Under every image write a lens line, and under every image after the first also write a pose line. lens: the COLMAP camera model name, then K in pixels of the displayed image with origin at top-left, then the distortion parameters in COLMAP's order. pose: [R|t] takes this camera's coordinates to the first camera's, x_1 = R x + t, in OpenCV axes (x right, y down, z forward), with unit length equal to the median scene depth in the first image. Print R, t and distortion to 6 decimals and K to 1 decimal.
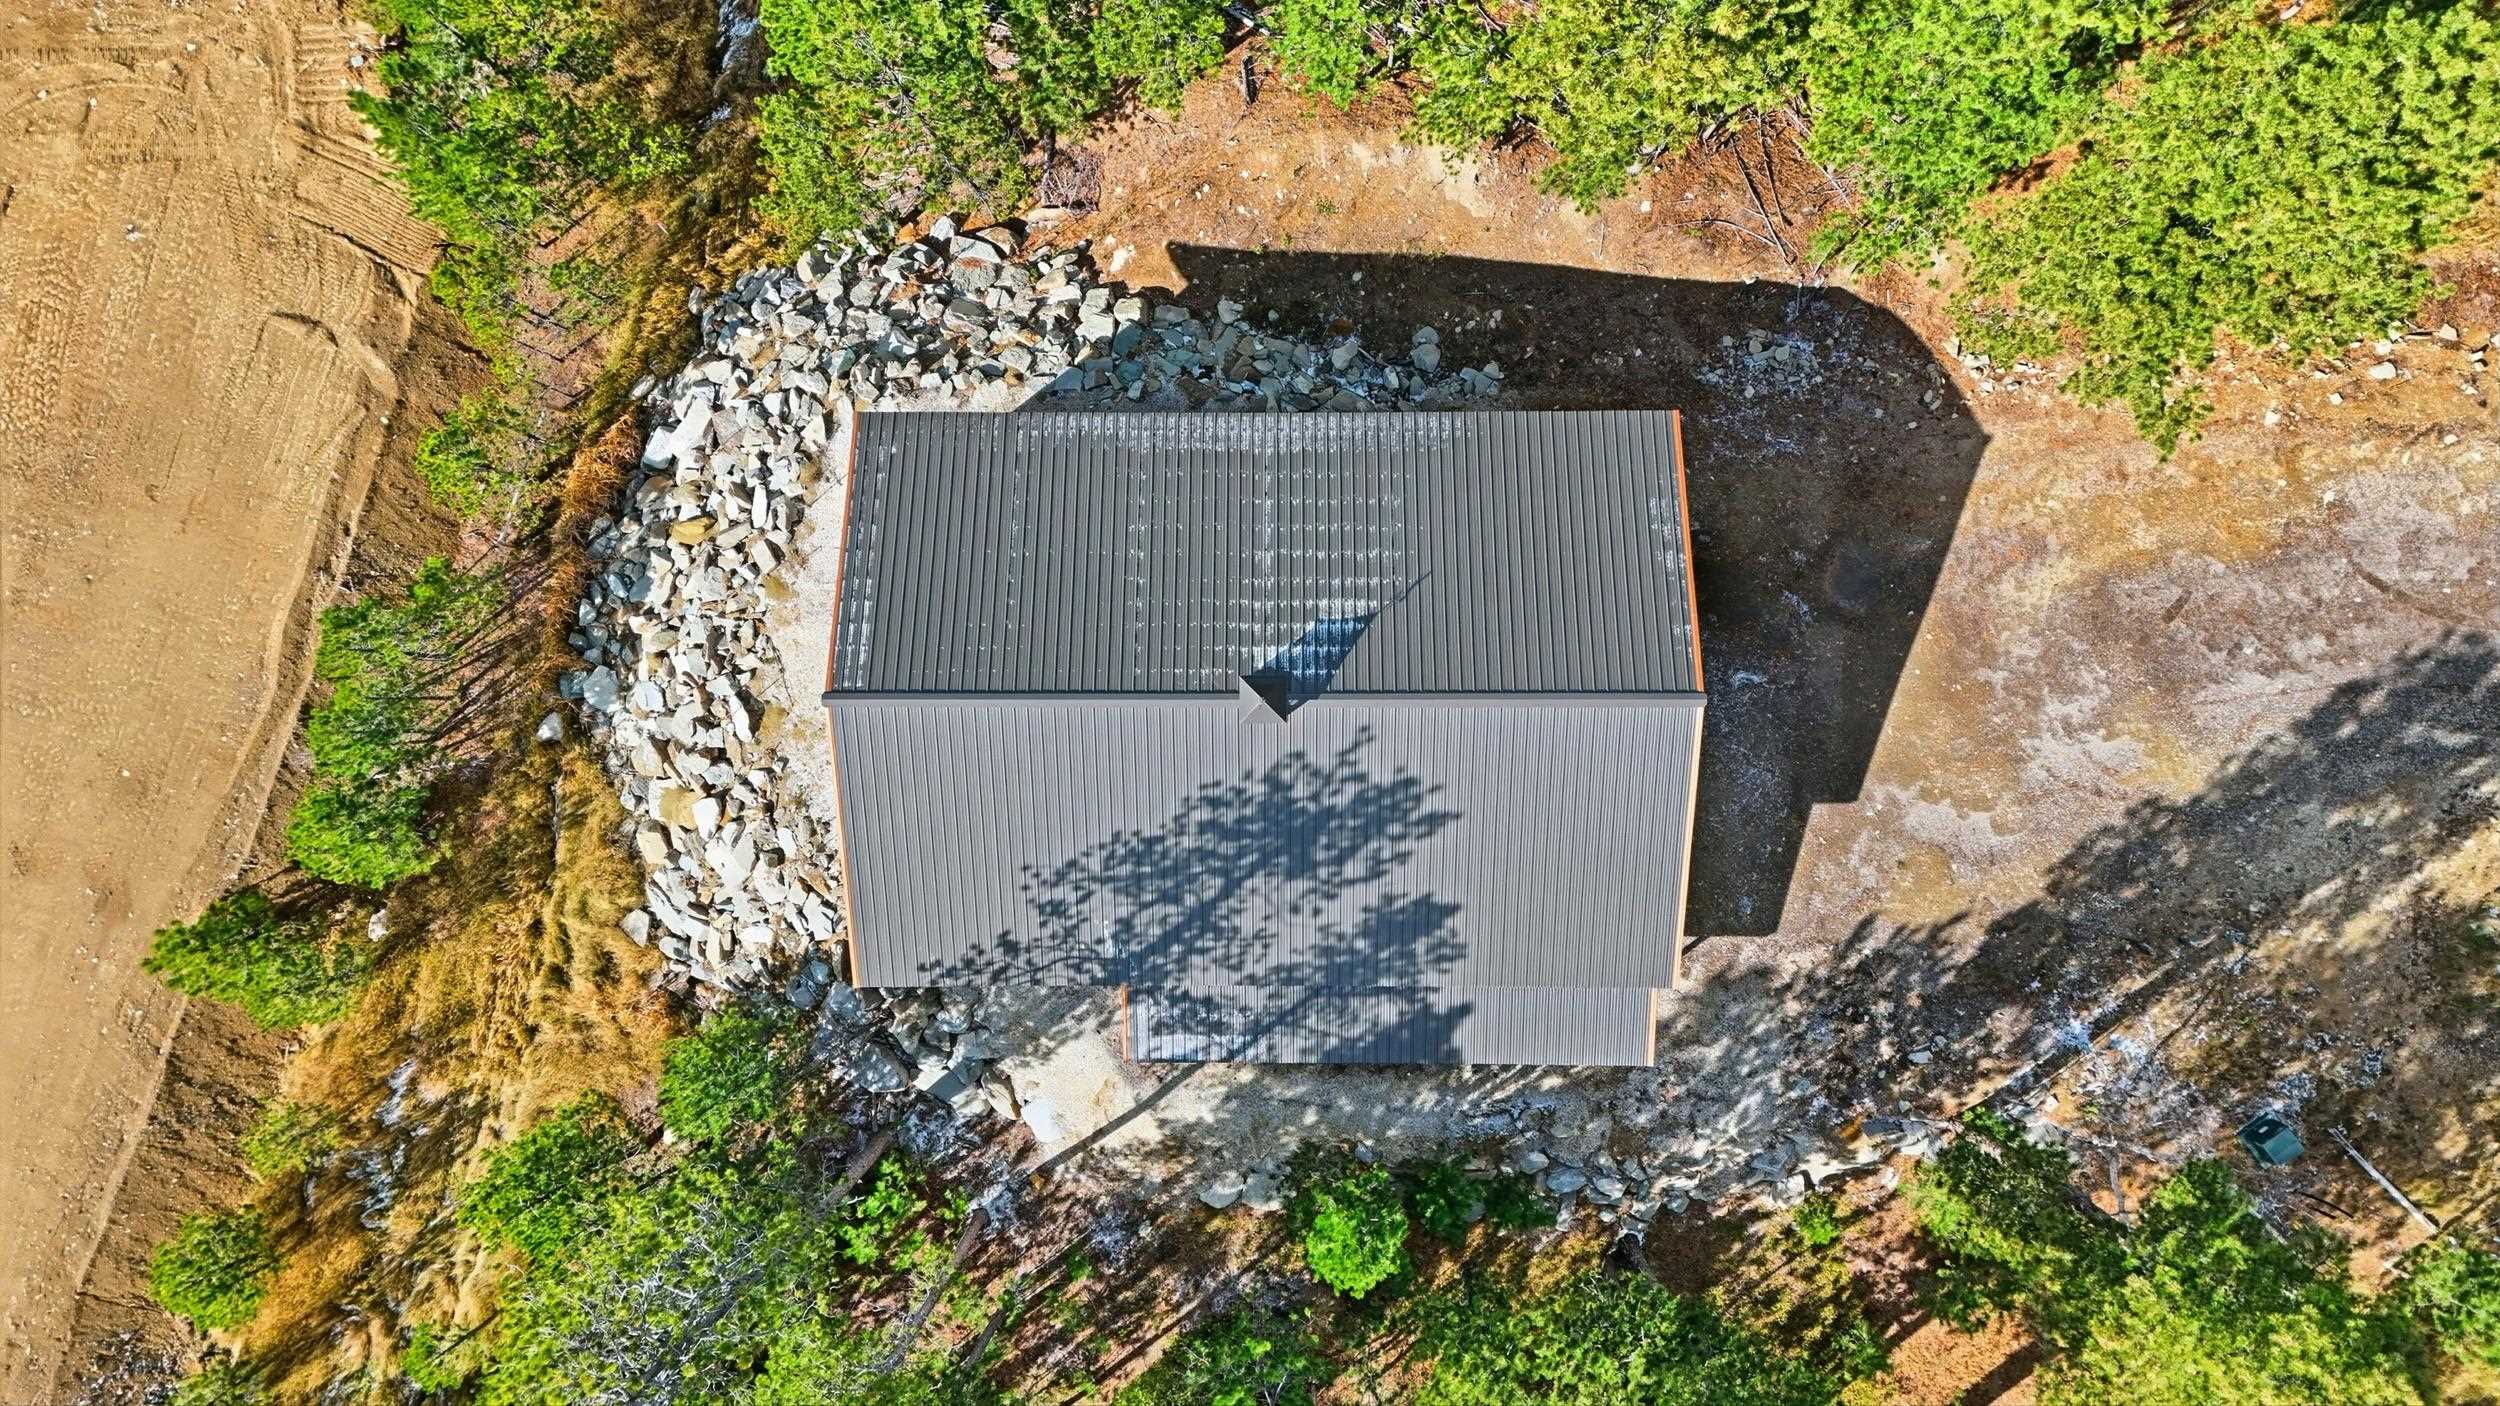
lens RADIAL K [[1829.0, 0, 1265.0], [0, 1829.0, 706.7], [0, 0, 1]] dist [0.100021, -0.099855]
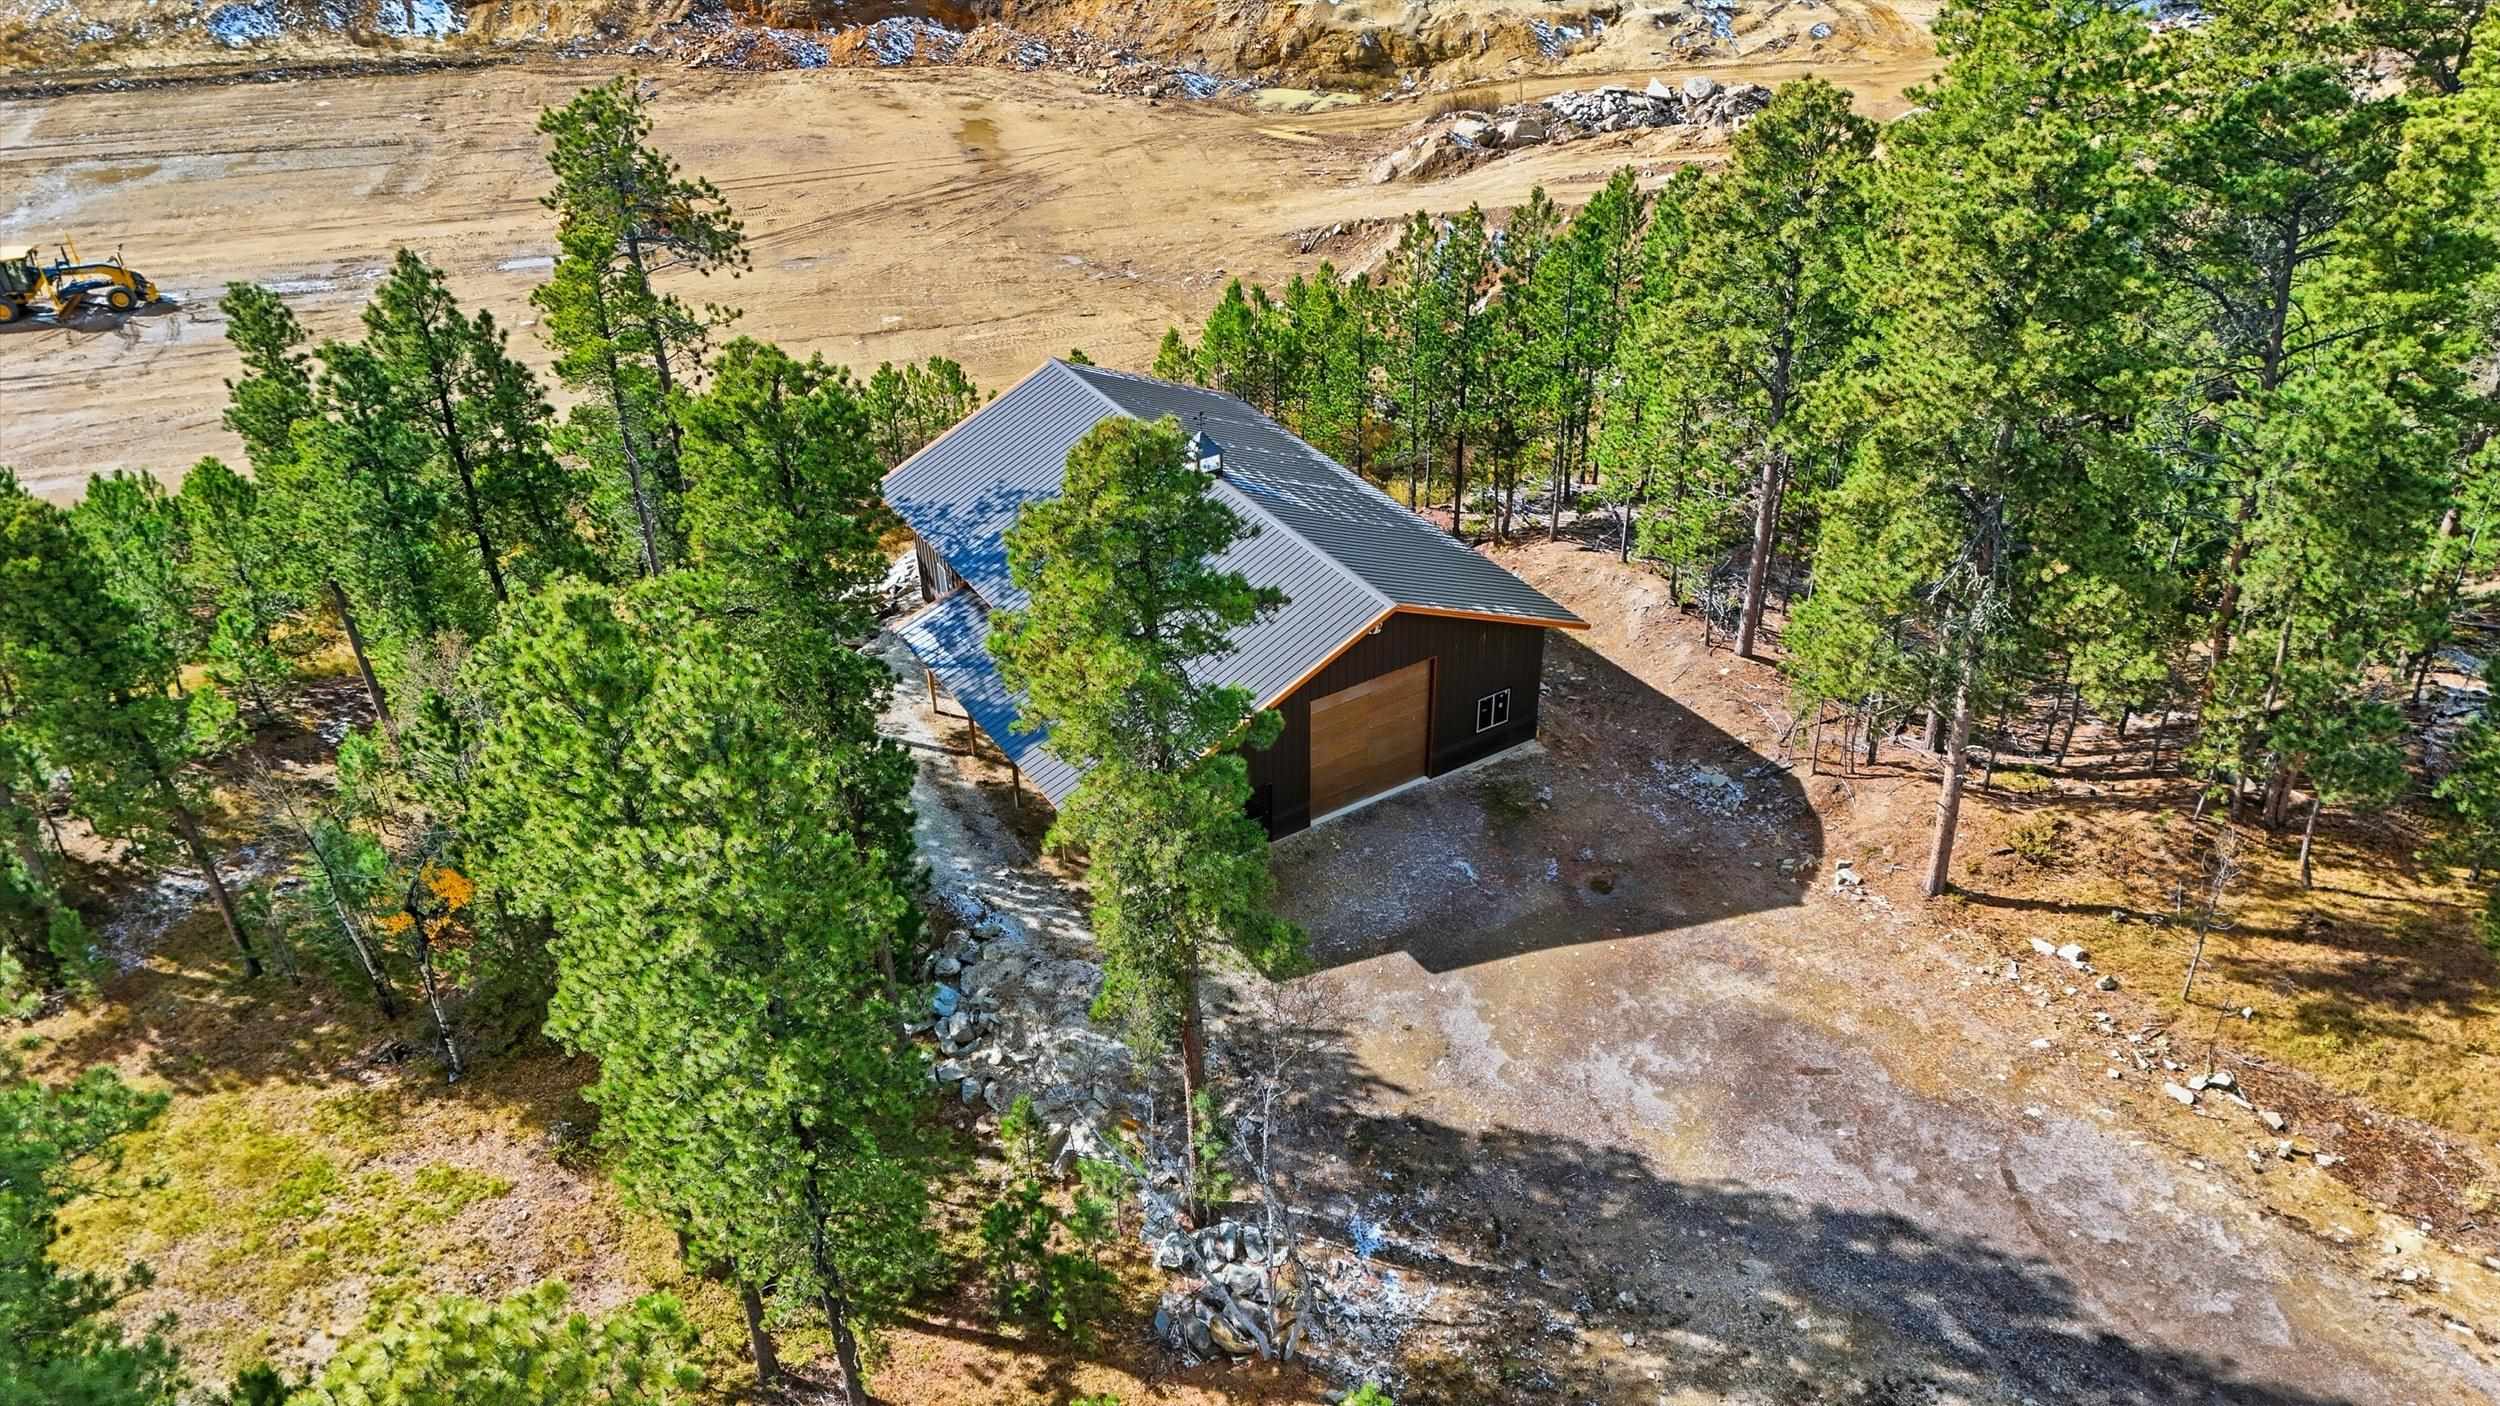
lens RADIAL K [[1829.0, 0, 1265.0], [0, 1829.0, 706.7], [0, 0, 1]] dist [0.100021, -0.099855]
pose [[0.536829, 0.466049, -0.703287, 0.883751], [-0.843629, 0.306642, -0.440751, 0.506493], [0.010245, 0.829921, 0.557786, 0.348405]]
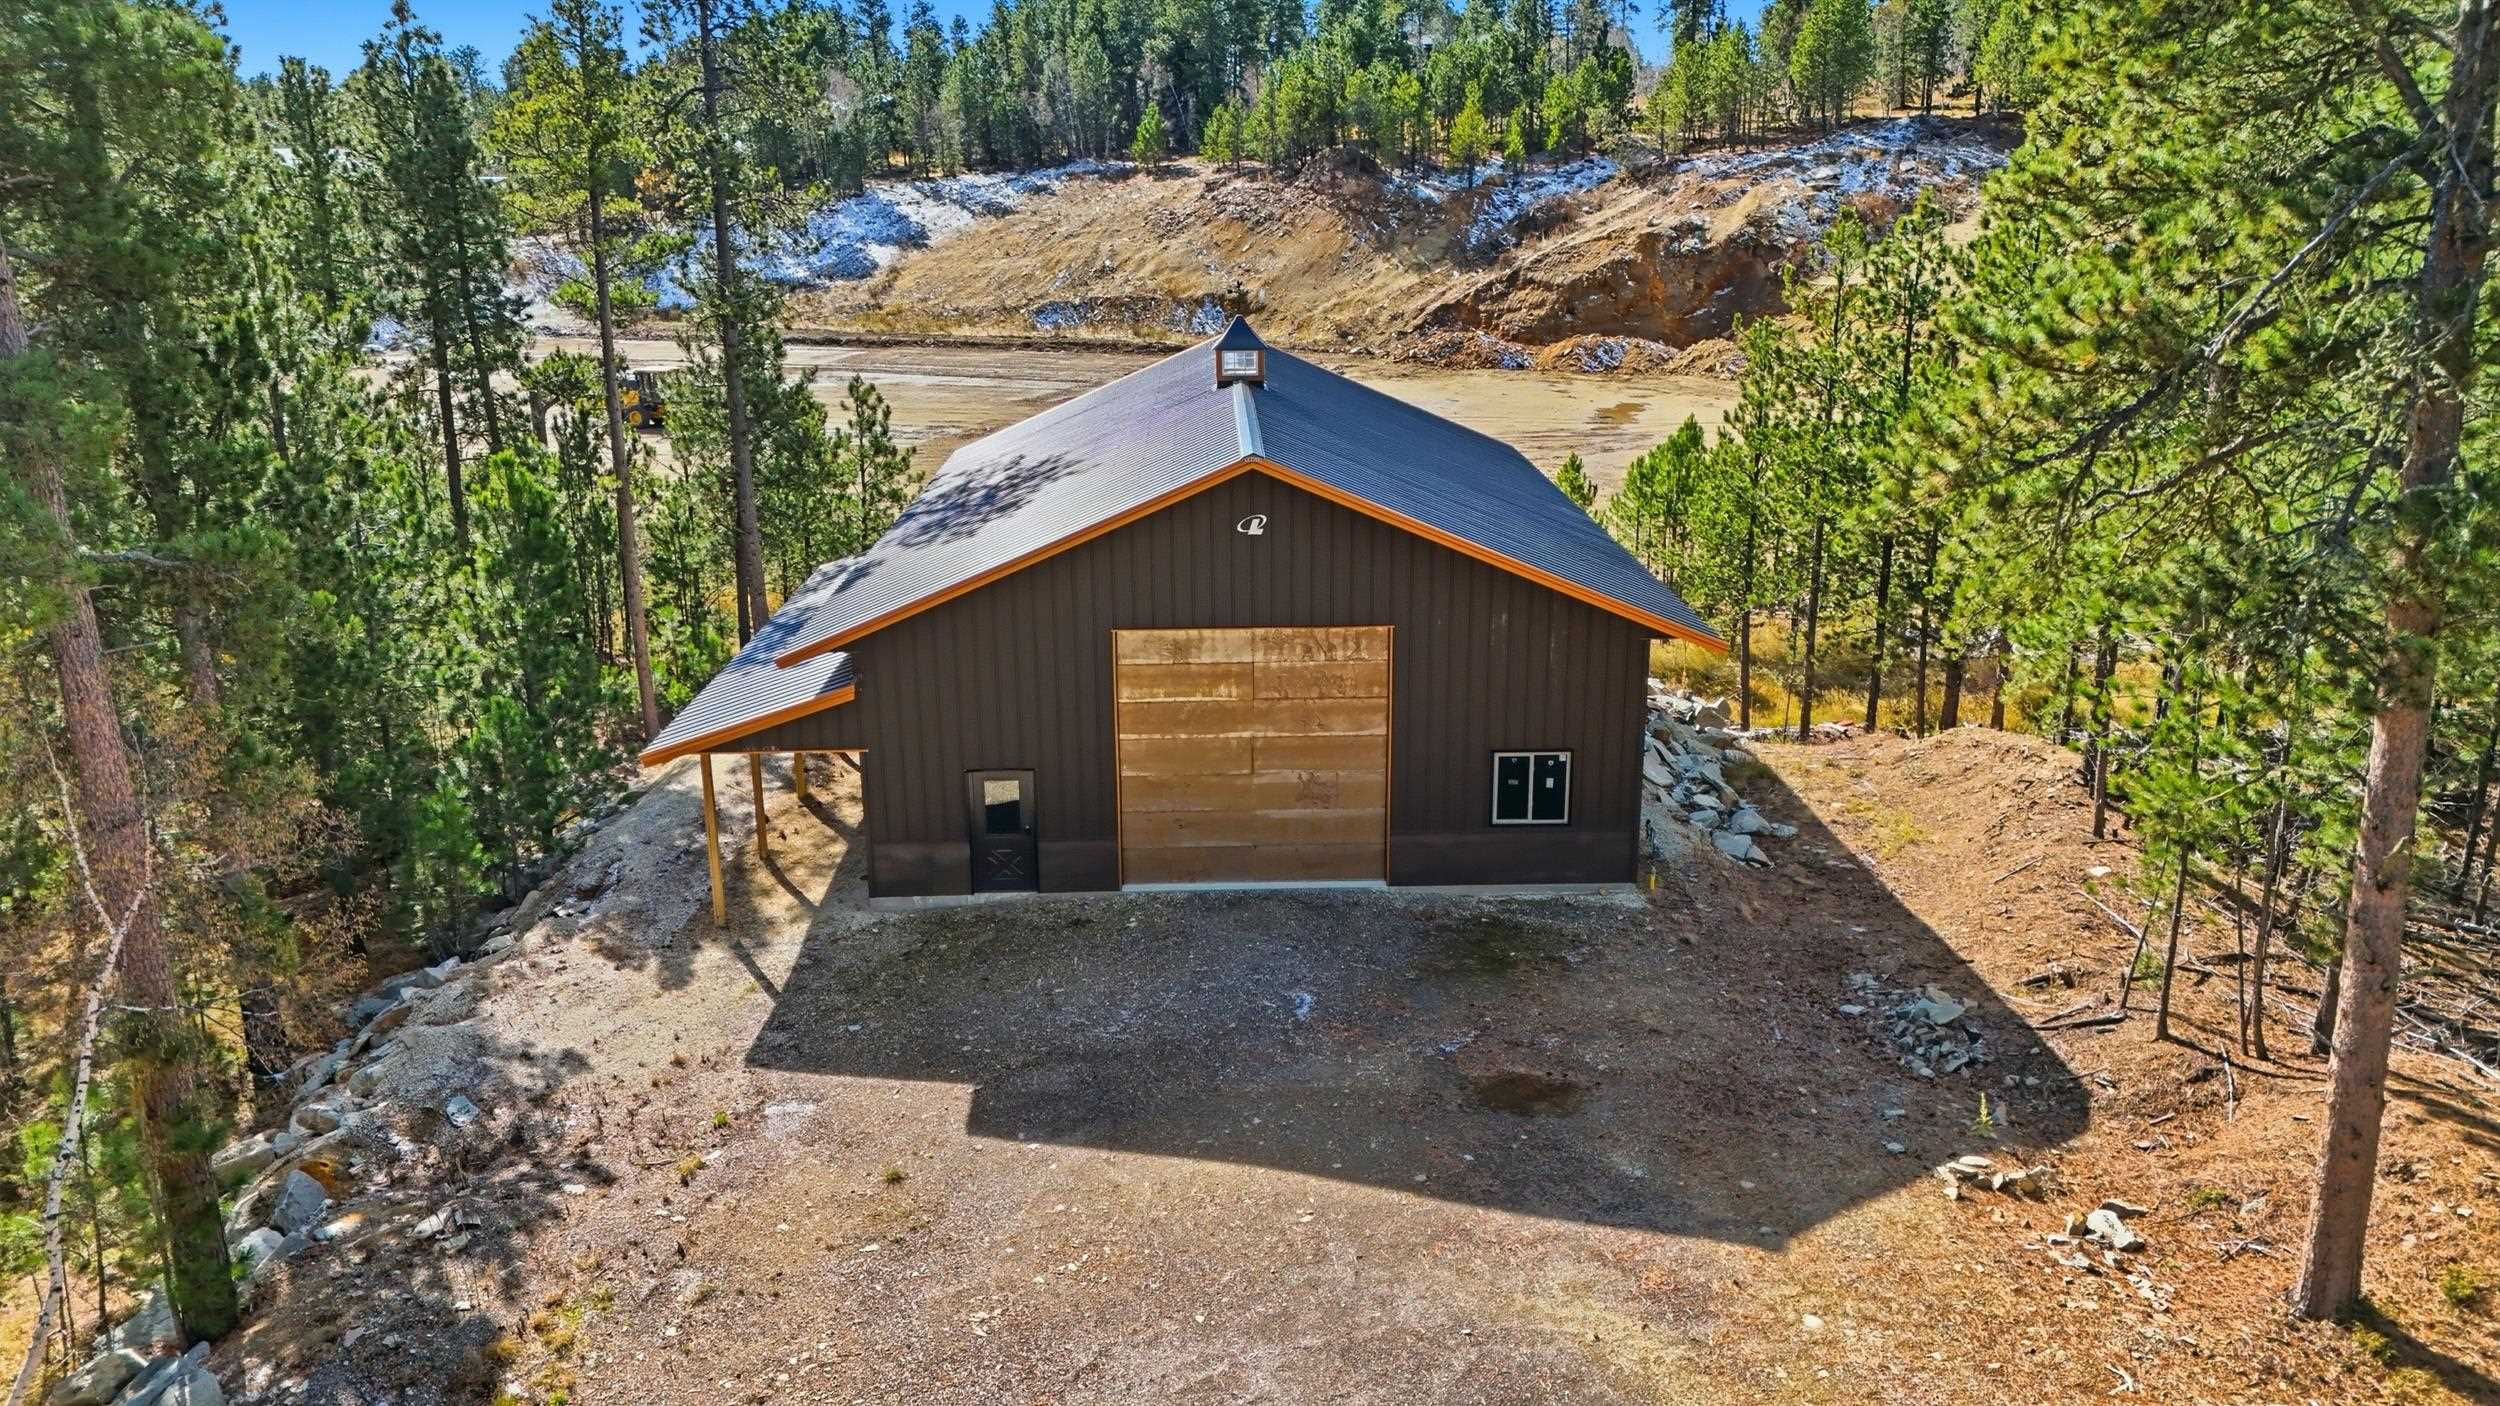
lens RADIAL K [[1829.0, 0, 1265.0], [0, 1829.0, 706.7], [0, 0, 1]] dist [0.100021, -0.099855]
pose [[0.027408, 0.290838, -0.956380, 0.741390], [-0.999545, 0.020060, -0.022545, 0.022171], [0.012628, 0.956562, 0.291256, 0.753514]]
